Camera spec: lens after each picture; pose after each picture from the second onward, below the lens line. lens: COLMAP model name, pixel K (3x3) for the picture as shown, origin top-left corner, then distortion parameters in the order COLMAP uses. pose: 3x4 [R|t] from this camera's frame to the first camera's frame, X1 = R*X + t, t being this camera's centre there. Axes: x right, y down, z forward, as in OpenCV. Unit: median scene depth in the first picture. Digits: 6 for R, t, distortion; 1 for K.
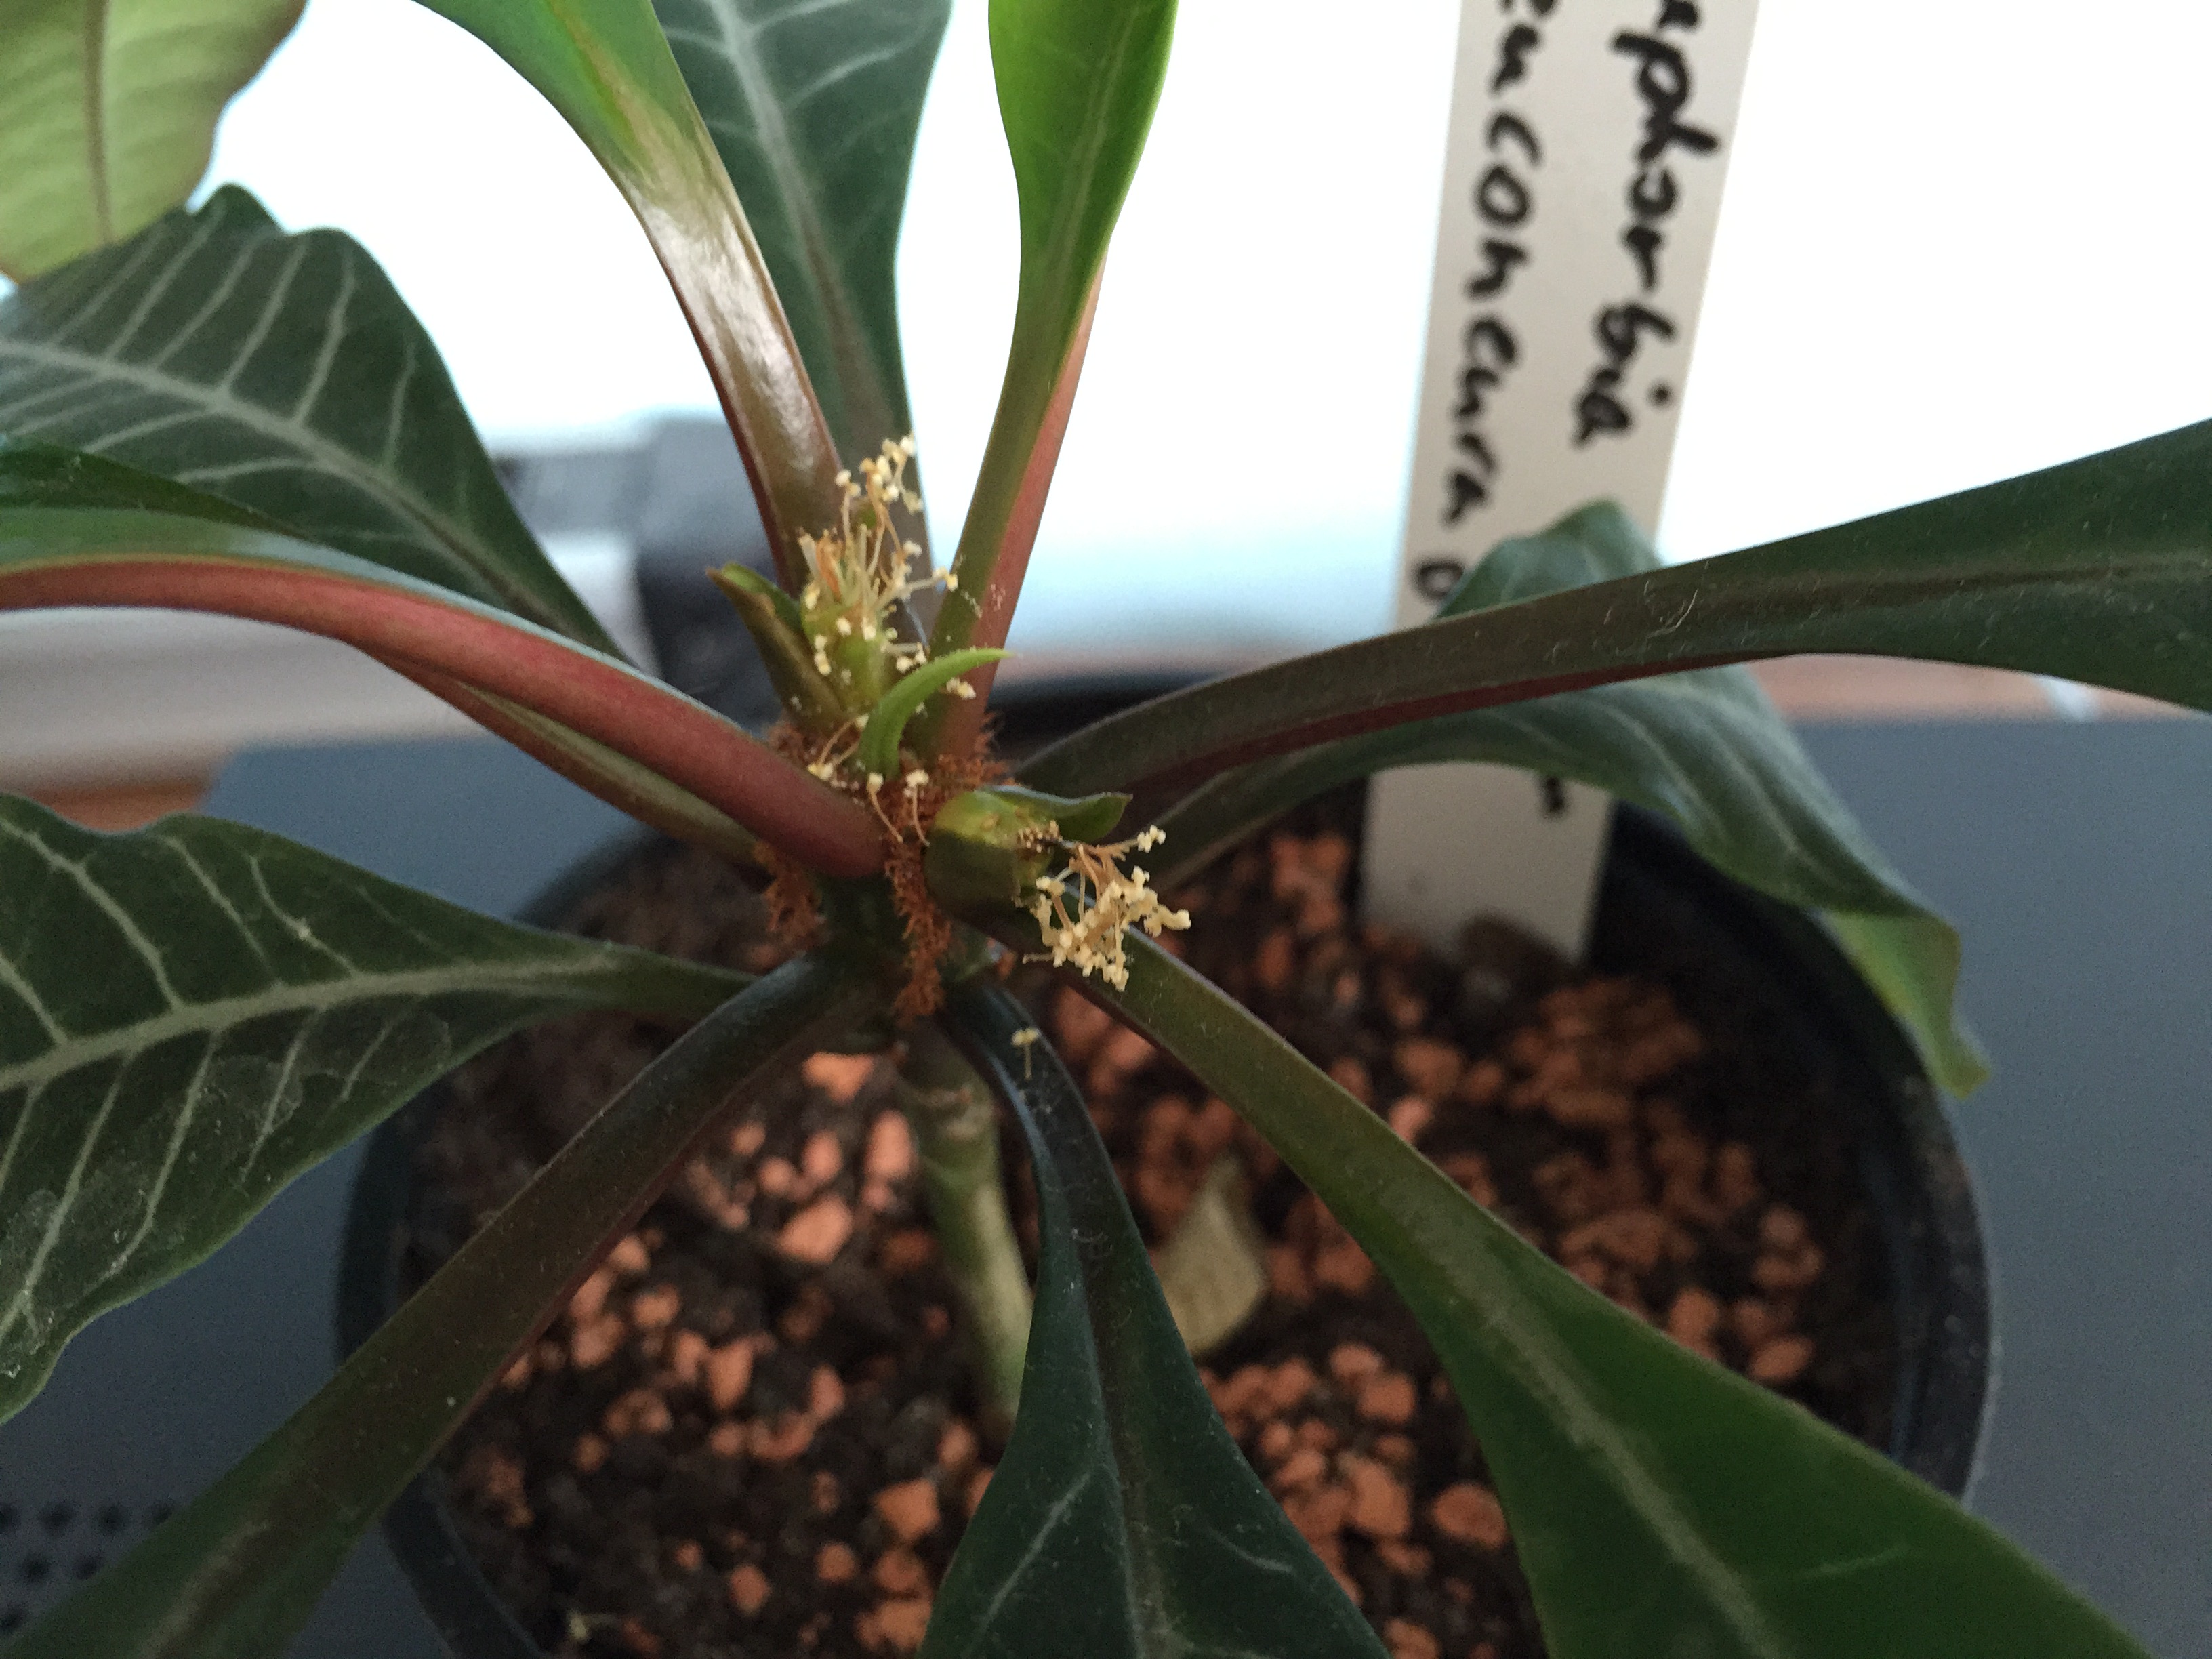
lens RADIAL K [[2136.0, 0, 1105.2], [0, 2136.0, 758.6], [0, 0, 1]] dist [0.093152, -0.197277]
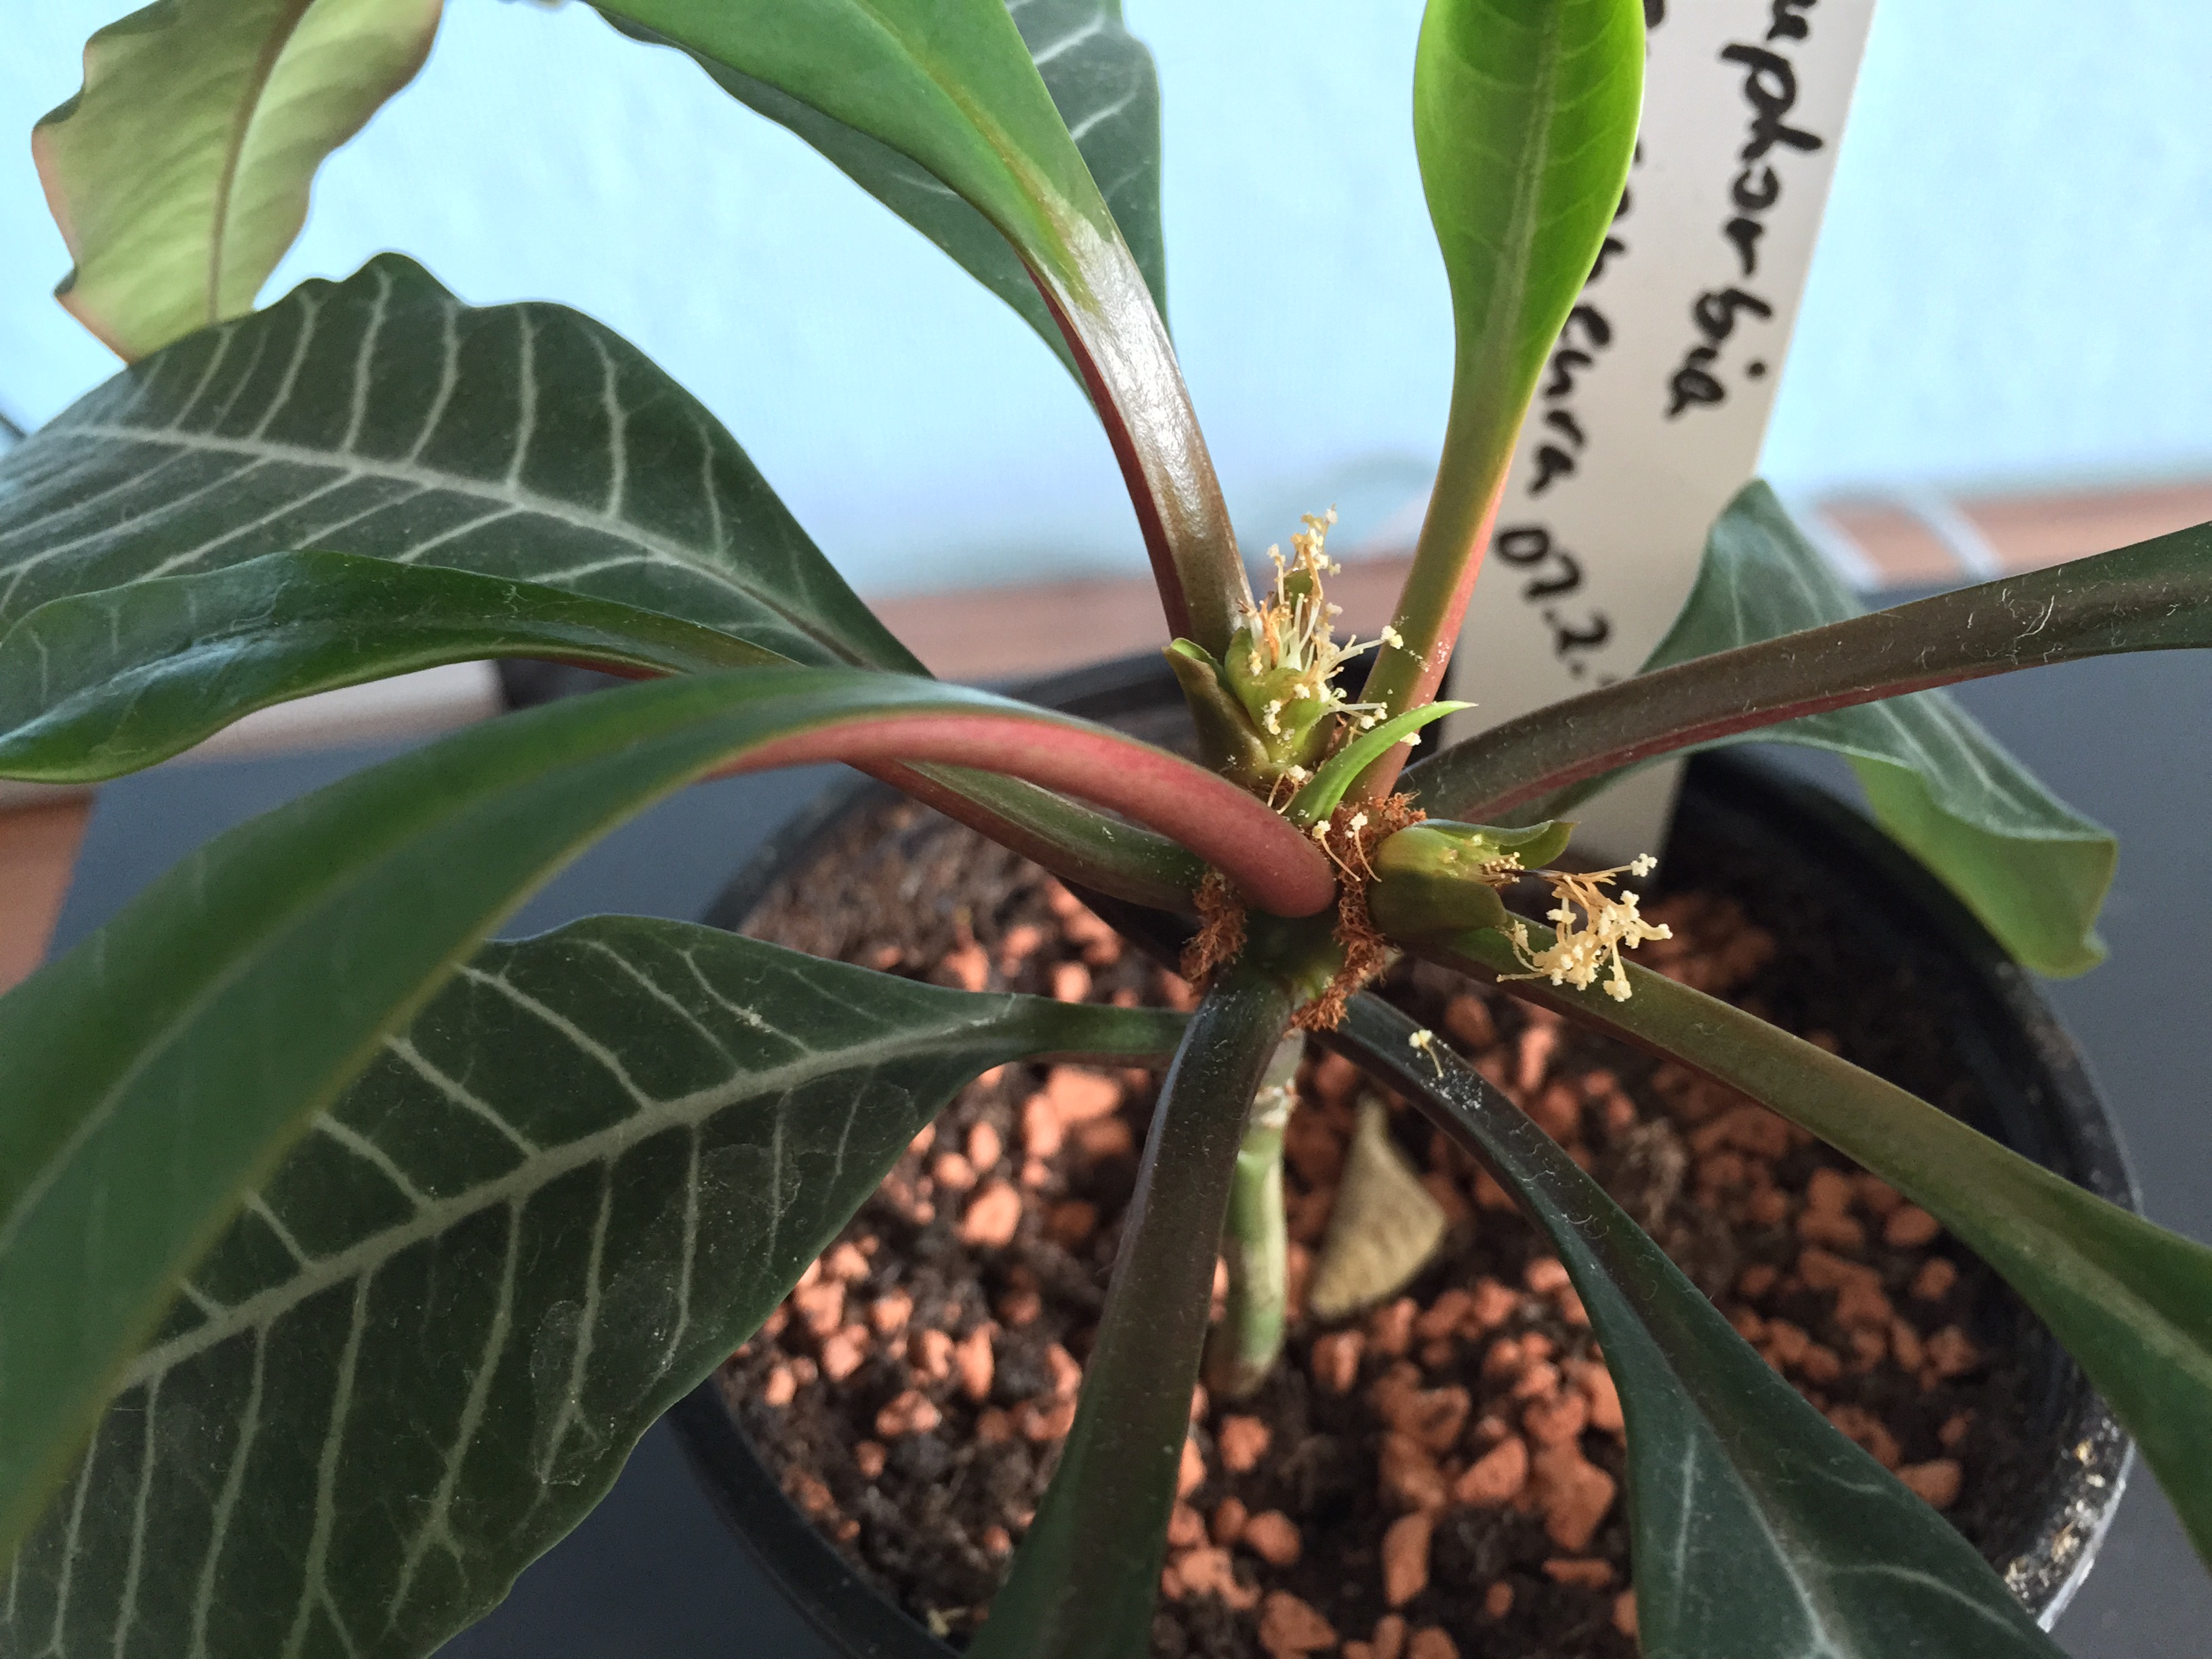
lens RADIAL K [[2136.0, 0, 1105.2], [0, 2136.0, 758.6], [0, 0, 1]] dist [0.093152, -0.197277]
pose [[0.982652, -0.096358, 0.158459, -0.348289], [0.088293, 0.994452, 0.057187, -0.086829], [-0.163090, -0.042204, 0.985708, -0.042932]]
